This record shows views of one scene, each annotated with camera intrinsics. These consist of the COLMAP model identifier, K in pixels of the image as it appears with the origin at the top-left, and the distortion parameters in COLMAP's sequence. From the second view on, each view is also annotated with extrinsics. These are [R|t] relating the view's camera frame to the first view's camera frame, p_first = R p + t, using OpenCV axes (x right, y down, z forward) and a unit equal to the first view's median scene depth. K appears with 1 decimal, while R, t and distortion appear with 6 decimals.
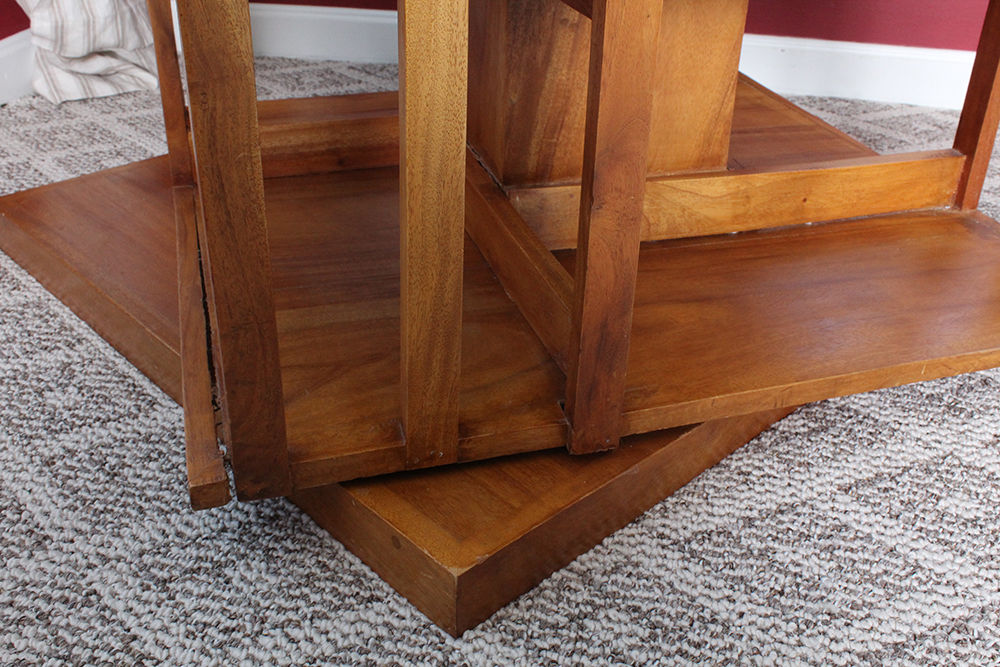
lens RADIAL K [[1029.8, 0, 500.0], [0, 1029.8, 333.5], [0, 0, 1]] dist [-0.077950, -0.004228]
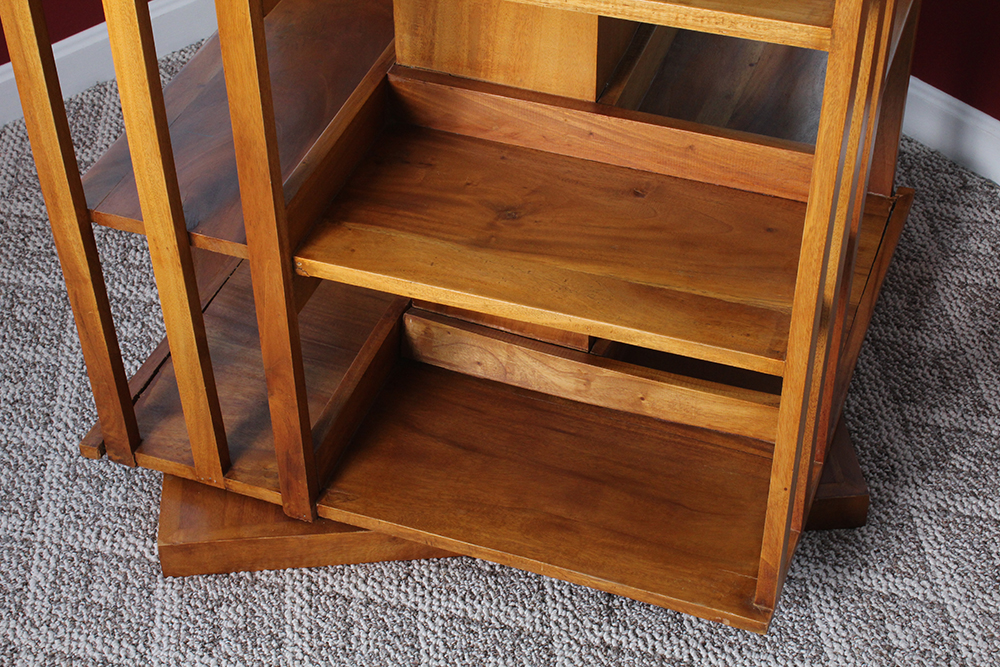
lens RADIAL K [[1740.9, 0, 500.0], [0, 1740.9, 333.5], [0, 0, 1]] dist [-0.016415, 0.053858]
pose [[0.779283, 0.384671, -0.494719, 1.498285], [-0.283748, 0.920467, 0.268754, -0.916041], [0.558754, -0.069060, 0.826453, -0.969445]]
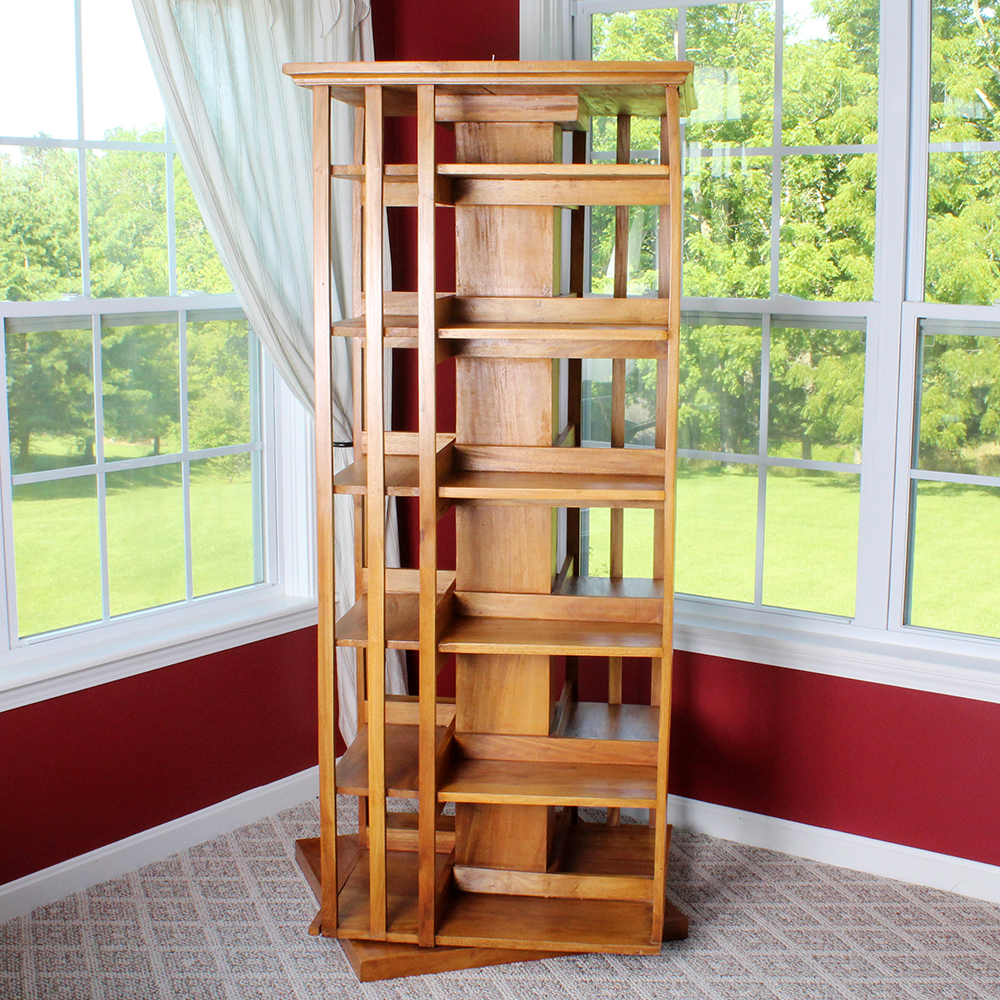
lens RADIAL K [[1626.3, 0, 500.0], [0, 1626.3, 500.0], [0, 0, 1]] dist [-0.193558, 0.140142]
pose [[0.901555, 0.046384, -0.430172, 2.321199], [-0.202036, 0.924316, -0.323761, 0.390158], [0.382597, 0.378798, 0.842693, -3.538832]]
